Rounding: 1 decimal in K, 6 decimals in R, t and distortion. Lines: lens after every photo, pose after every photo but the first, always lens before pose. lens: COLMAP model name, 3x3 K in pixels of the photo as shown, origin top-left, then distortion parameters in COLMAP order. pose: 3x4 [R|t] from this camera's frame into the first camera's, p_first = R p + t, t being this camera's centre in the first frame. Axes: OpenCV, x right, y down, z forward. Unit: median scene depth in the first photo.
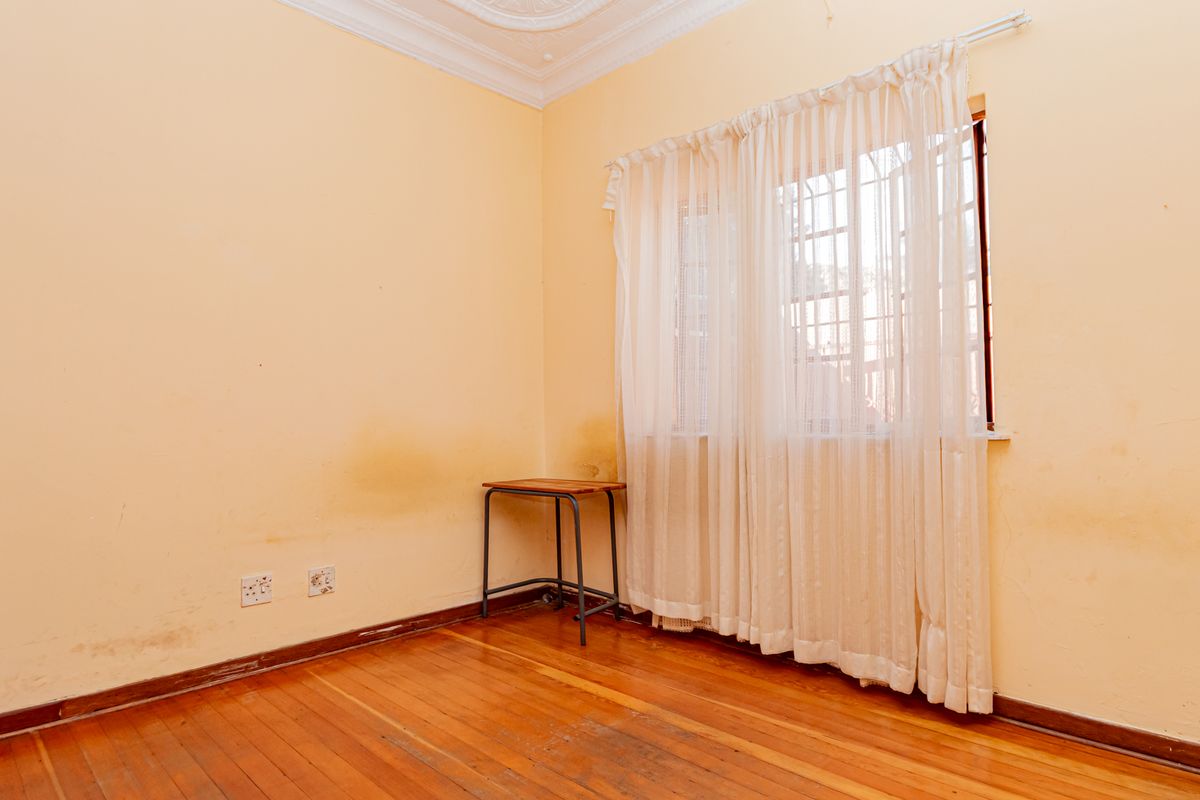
lens RADIAL K [[675.9, 0, 598.0], [0, 675.9, 399.1], [0, 0, 1]] dist [-0.001901, -0.001468]
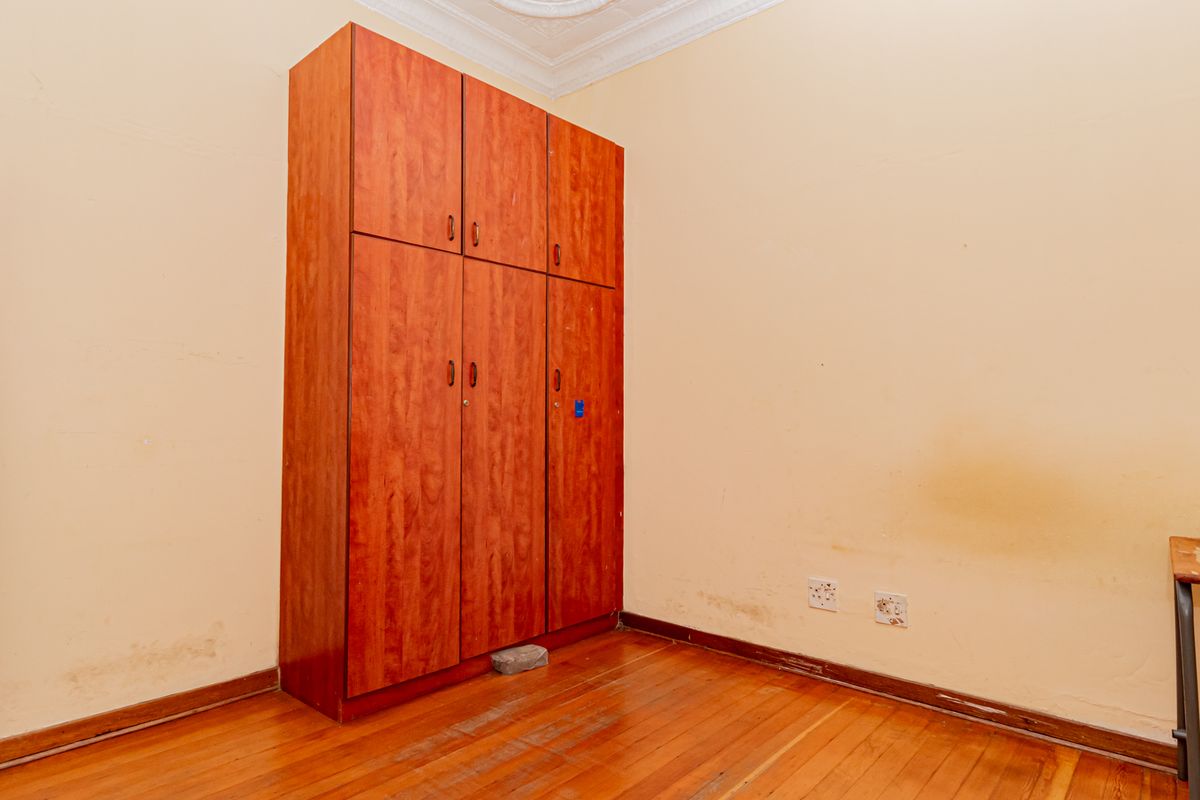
lens RADIAL K [[675.9, 0, 598.1], [0, 675.9, 403.1], [0, 0, 1]] dist [-0.001901, -0.001468]
pose [[0.042911, -0.019360, -0.998891, 0.461873], [0.030428, 0.999374, -0.018063, 0.013104], [0.998615, -0.029620, 0.043473, 0.637639]]
